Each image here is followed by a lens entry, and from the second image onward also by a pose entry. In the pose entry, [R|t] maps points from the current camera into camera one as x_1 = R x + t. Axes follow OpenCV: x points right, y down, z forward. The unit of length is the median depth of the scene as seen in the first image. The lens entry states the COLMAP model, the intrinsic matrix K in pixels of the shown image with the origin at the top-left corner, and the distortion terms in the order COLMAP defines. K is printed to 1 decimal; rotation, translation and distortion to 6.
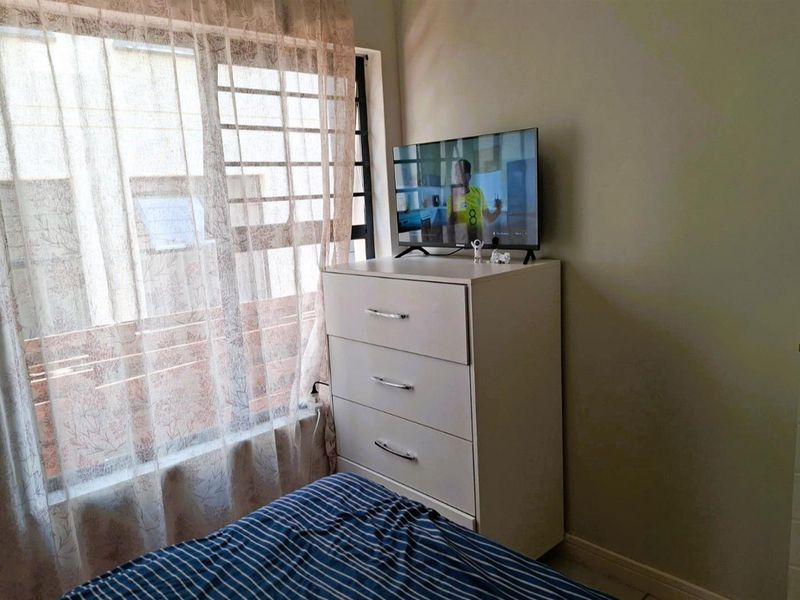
lens RADIAL K [[622.9, 0, 403.6], [0, 622.9, 296.4], [0, 0, 1]] dist [0.011246, -0.025574]
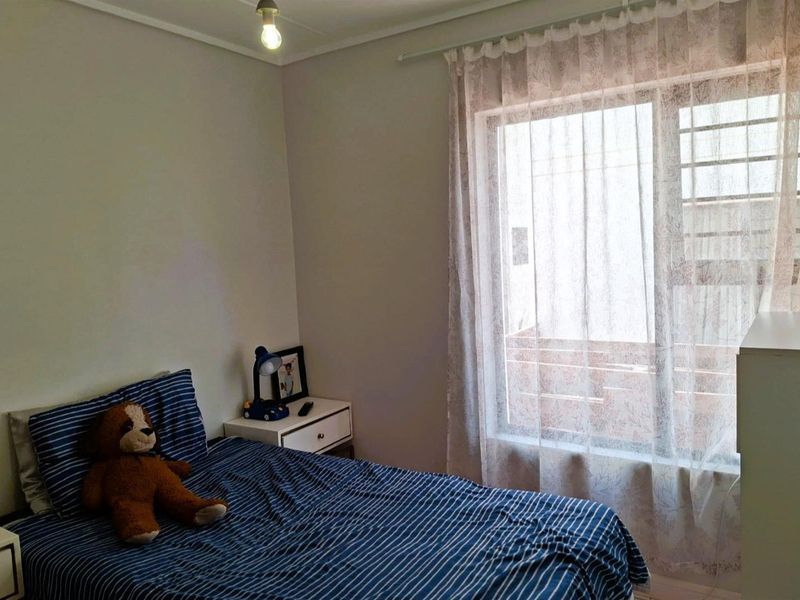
lens RADIAL K [[622.9, 0, 403.3], [0, 622.9, 298.4], [0, 0, 1]] dist [0.011246, -0.025574]
pose [[0.223562, 0.117343, -0.967601, 0.742868], [-0.133940, 0.987007, 0.088750, -0.096475], [0.965443, 0.109759, 0.236374, 0.373896]]
